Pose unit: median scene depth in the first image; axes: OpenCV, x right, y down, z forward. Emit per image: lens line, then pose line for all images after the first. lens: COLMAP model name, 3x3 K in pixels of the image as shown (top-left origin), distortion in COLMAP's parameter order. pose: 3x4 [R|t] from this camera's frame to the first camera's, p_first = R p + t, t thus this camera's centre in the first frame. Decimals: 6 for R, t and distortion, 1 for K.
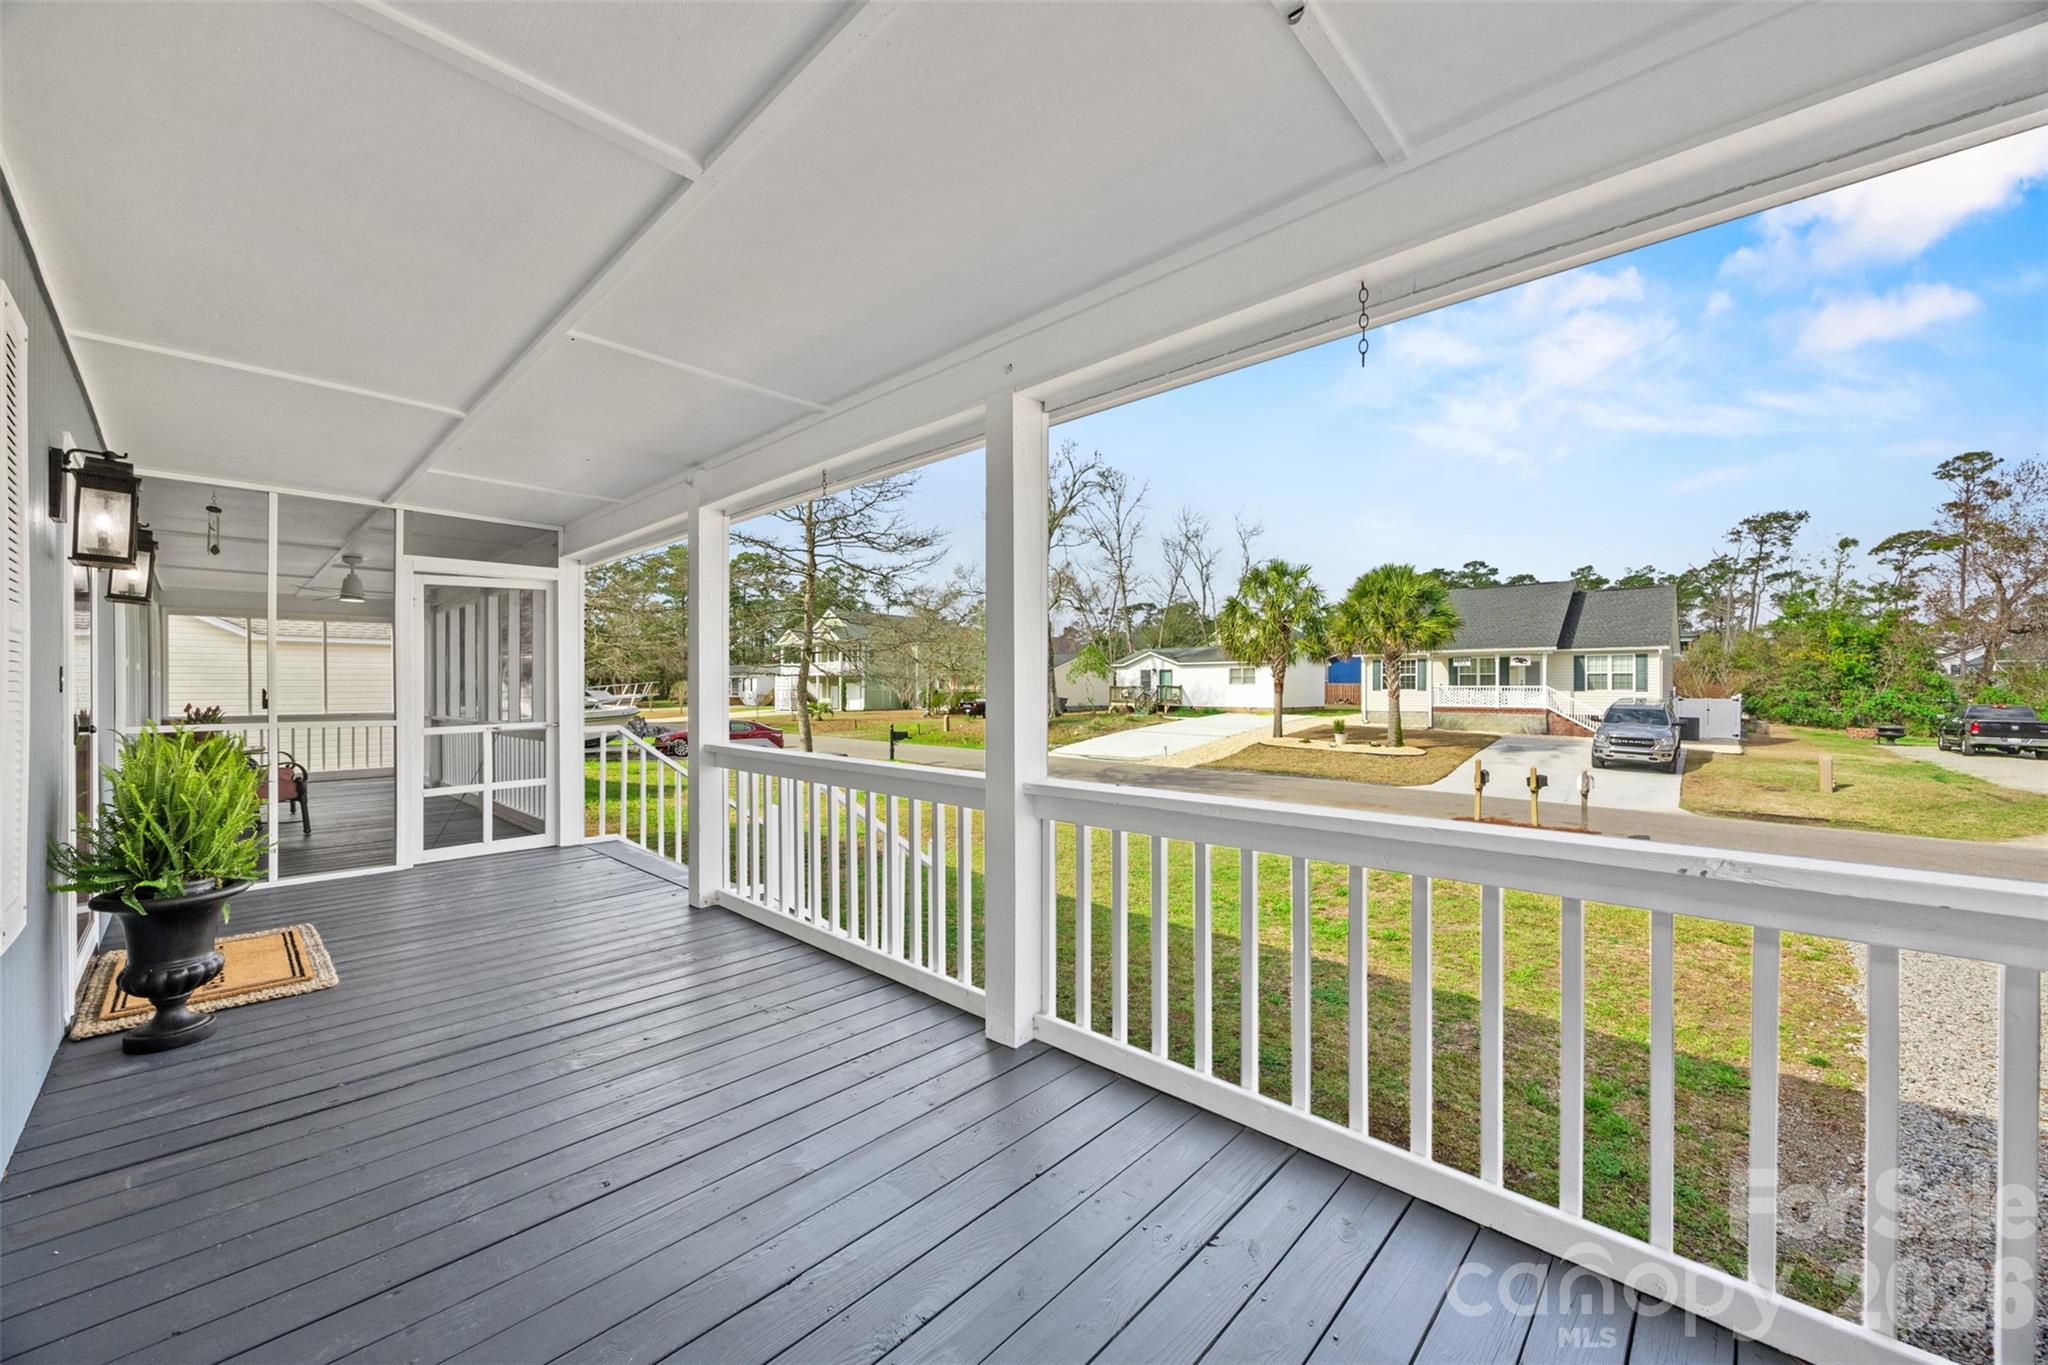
lens RADIAL K [[780.1, 0, 1015.2], [0, 780.1, 685.5], [0, 0, 1]] dist [-0.000596, 0.000026]
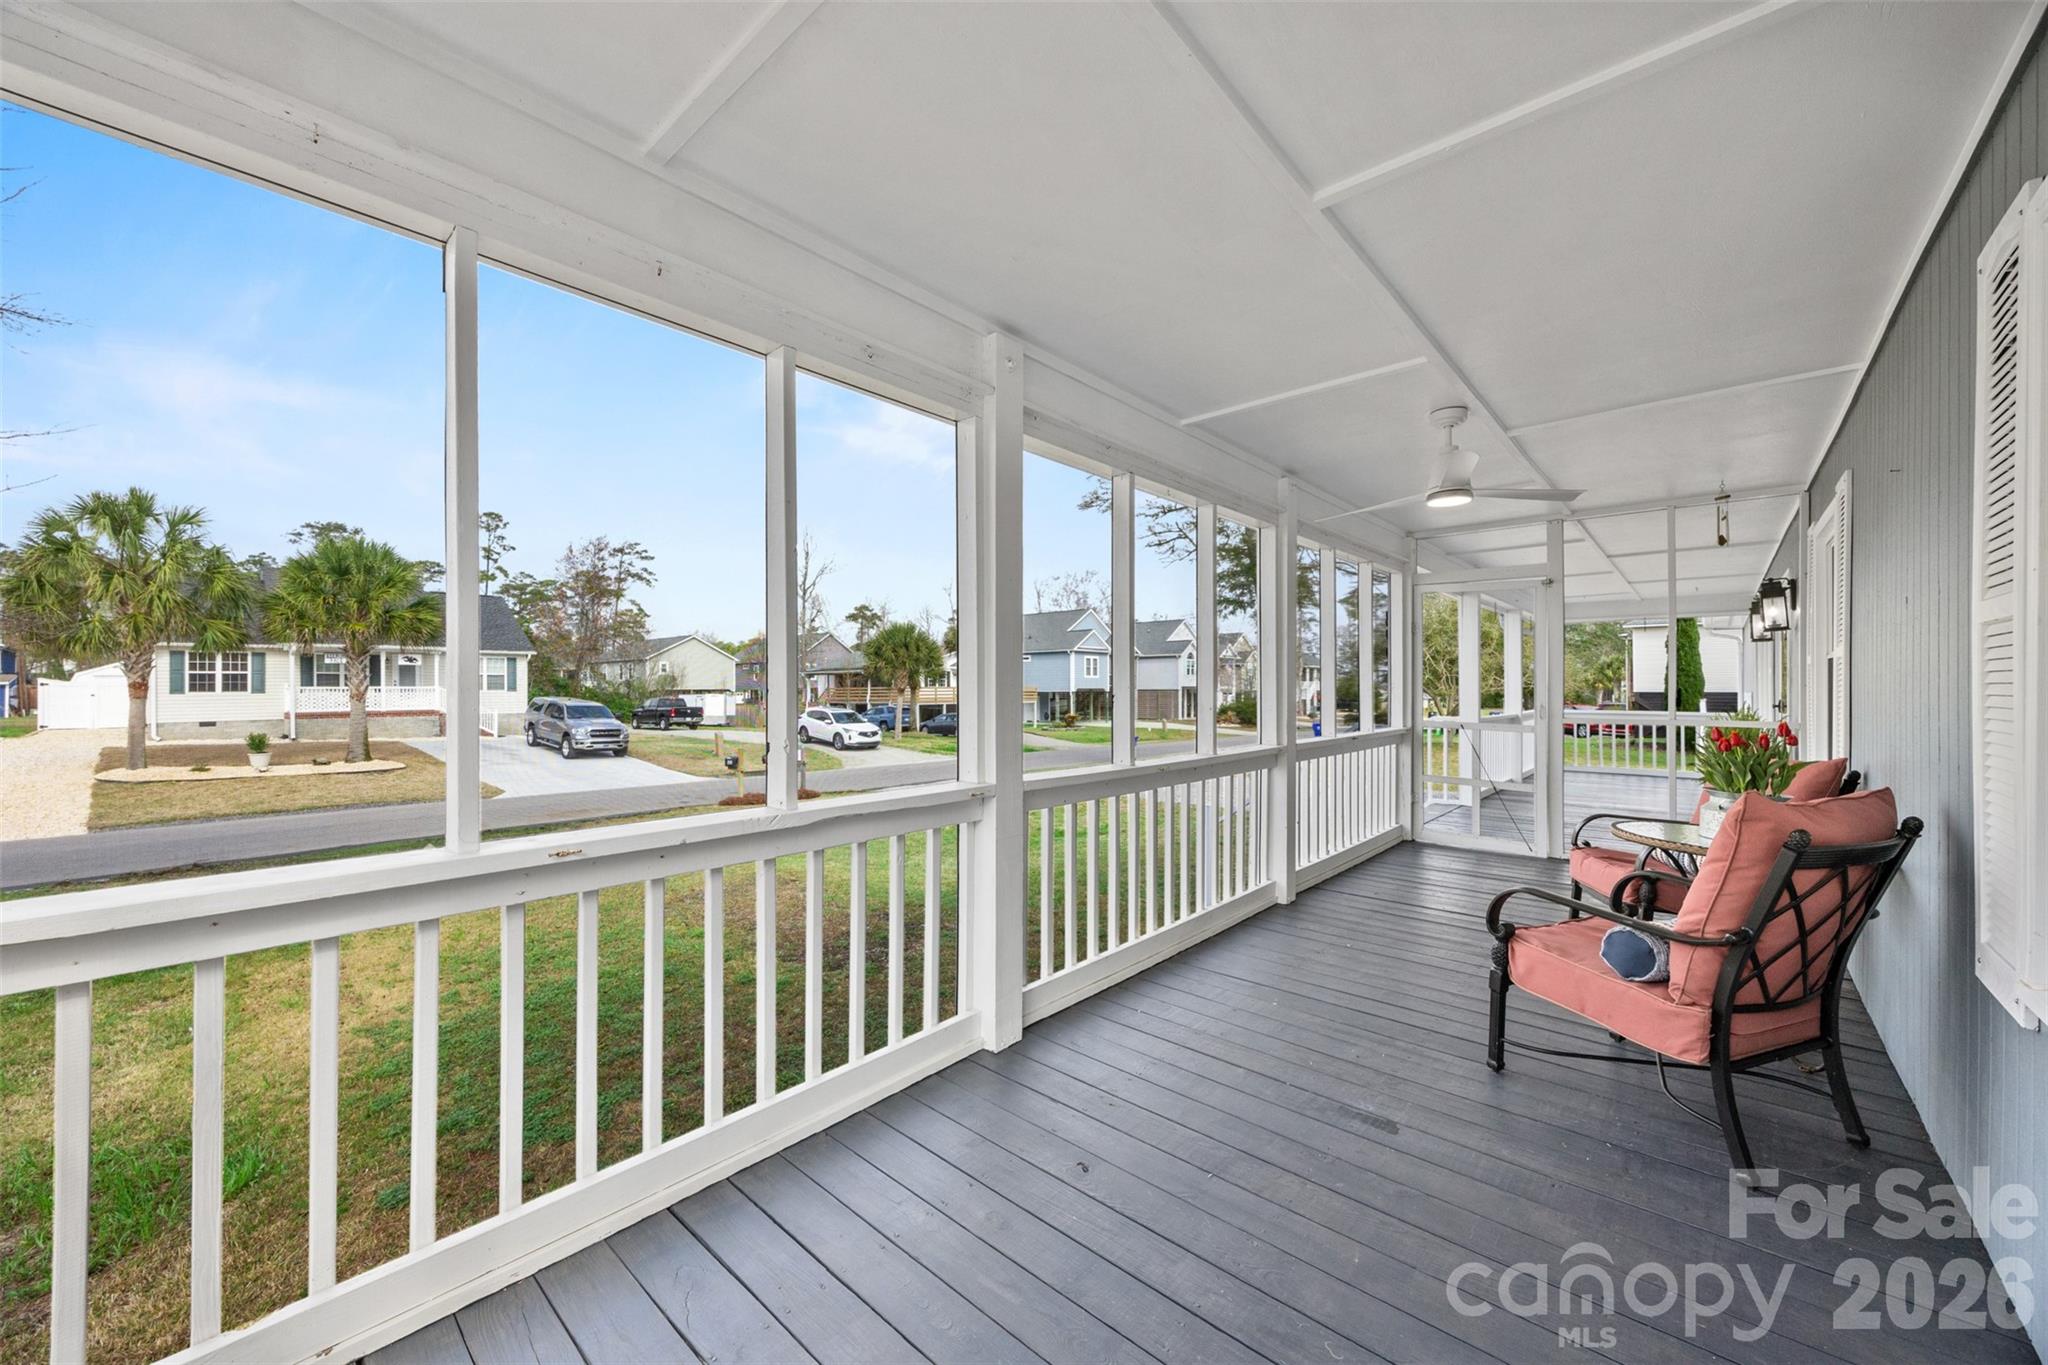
lens RADIAL K [[780.1, 0, 1014.5], [0, 780.1, 677.4], [0, 0, 1]] dist [-0.000596, 0.000026]
pose [[-0.011973, 0.007818, 0.999898, -0.311777], [0.002828, 0.999966, -0.007785, -0.001420], [-0.999924, 0.002735, -0.011995, 0.300474]]
